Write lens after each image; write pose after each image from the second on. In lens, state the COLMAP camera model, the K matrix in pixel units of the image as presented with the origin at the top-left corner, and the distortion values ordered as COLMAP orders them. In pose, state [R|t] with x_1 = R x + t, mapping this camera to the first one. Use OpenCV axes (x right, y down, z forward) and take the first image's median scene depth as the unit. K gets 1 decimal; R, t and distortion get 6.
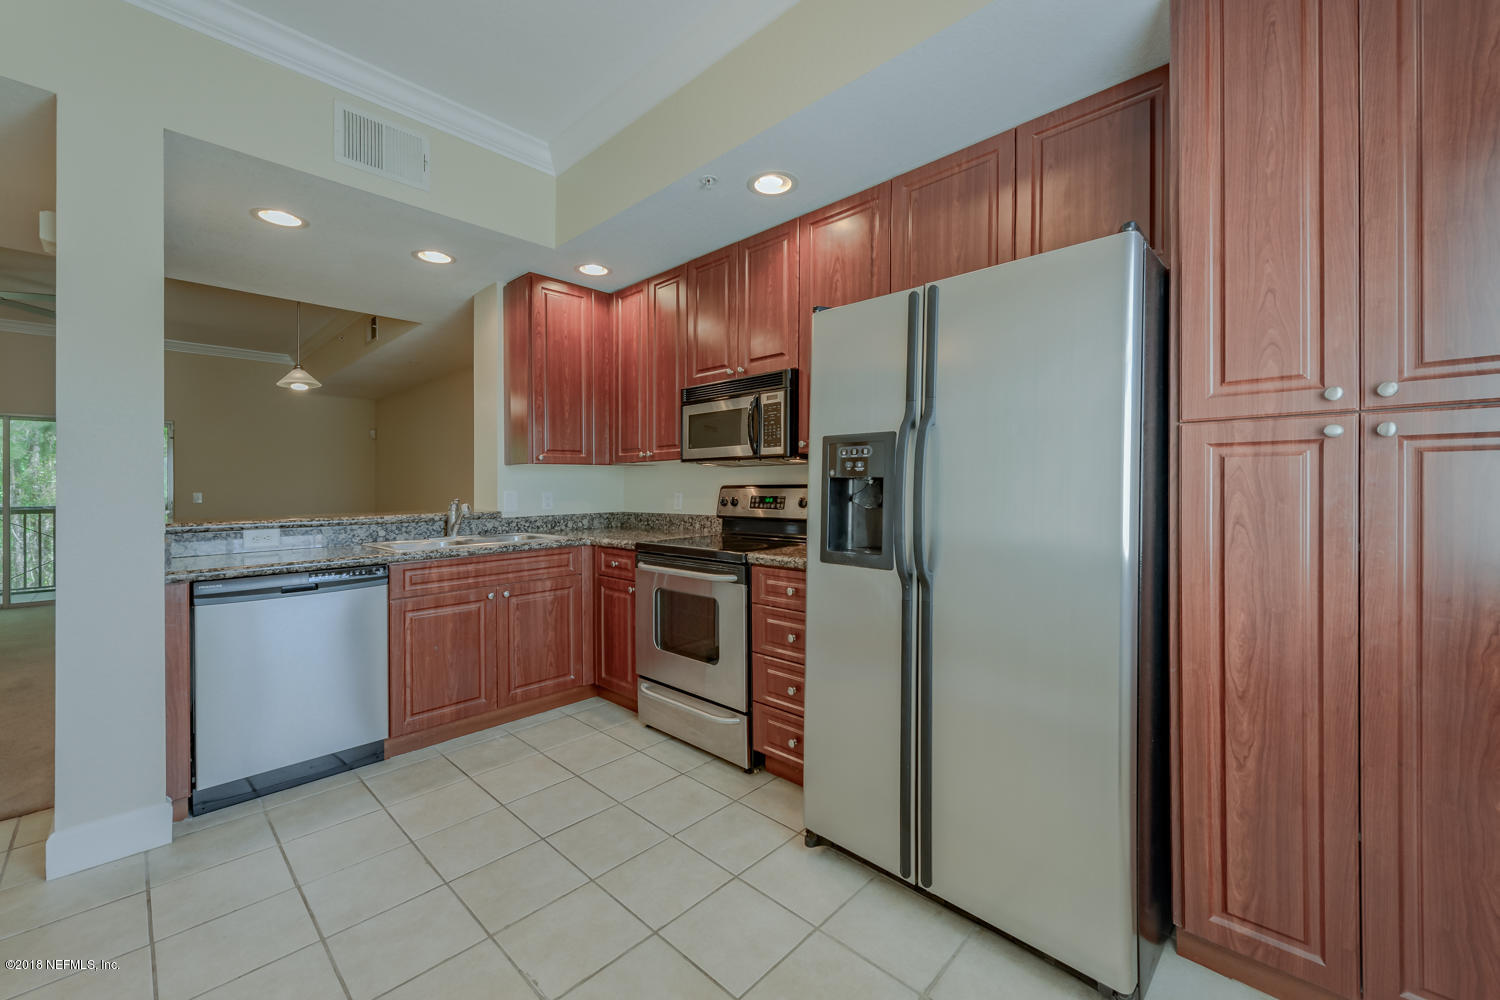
lens RADIAL K [[603.2, 0, 753.3], [0, 603.2, 488.8], [0, 0, 1]] dist [-0.001479, -0.000350]
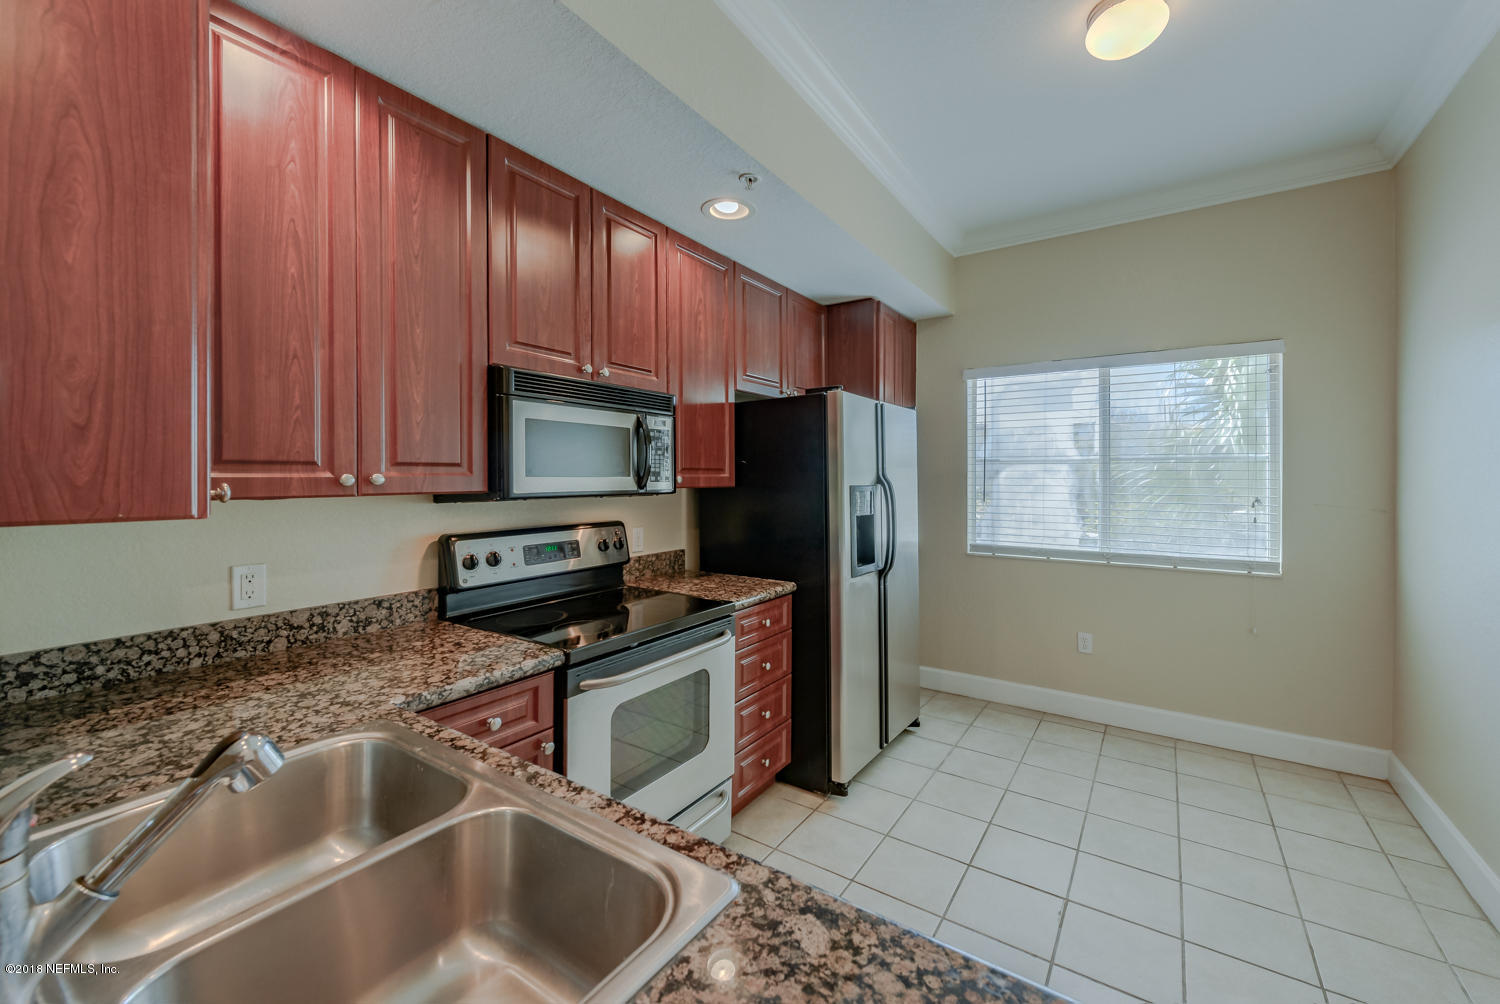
lens RADIAL K [[603.2, 0, 755.9], [0, 603.2, 492.9], [0, 0, 1]] dist [-0.001479, -0.000350]
pose [[-0.184130, -0.017884, 0.982739, -0.803281], [0.007470, 0.999780, 0.019593, -0.065860], [-0.982874, 0.010949, -0.183956, 0.989757]]
